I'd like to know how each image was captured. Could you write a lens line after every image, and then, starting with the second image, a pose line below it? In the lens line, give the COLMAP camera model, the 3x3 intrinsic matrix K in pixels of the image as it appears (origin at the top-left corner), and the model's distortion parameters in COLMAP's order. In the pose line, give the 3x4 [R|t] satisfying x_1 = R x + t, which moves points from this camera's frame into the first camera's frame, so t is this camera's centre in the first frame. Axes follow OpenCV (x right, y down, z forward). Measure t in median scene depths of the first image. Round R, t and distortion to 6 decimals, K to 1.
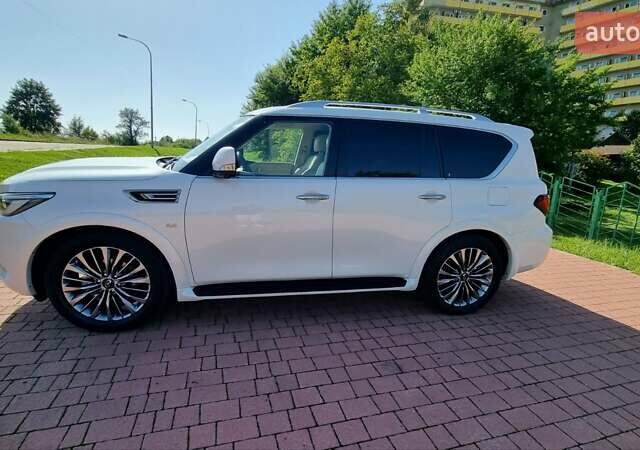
lens RADIAL K [[321.7, 0, 322.9], [0, 321.7, 229.7], [0, 0, 1]] dist [0.002894, 0.000781]
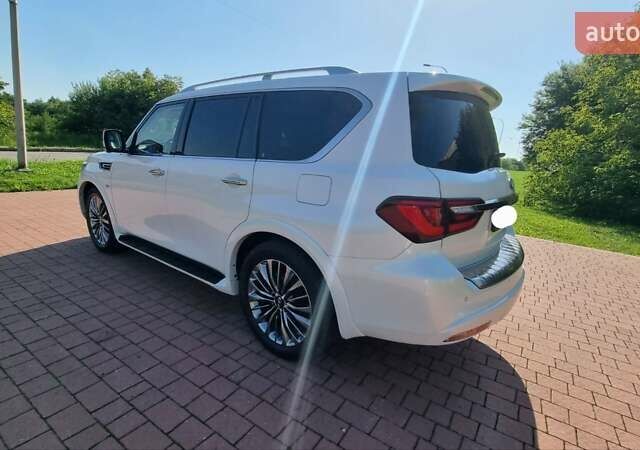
lens RADIAL K [[321.7, 0, 310.3], [0, 321.7, 230.2], [0, 0, 1]] dist [0.002894, 0.000781]
pose [[0.645399, 0.163097, -0.746230, 1.061663], [-0.201702, 0.978652, 0.039447, -0.051321], [0.736734, 0.125057, 0.664518, 0.613453]]
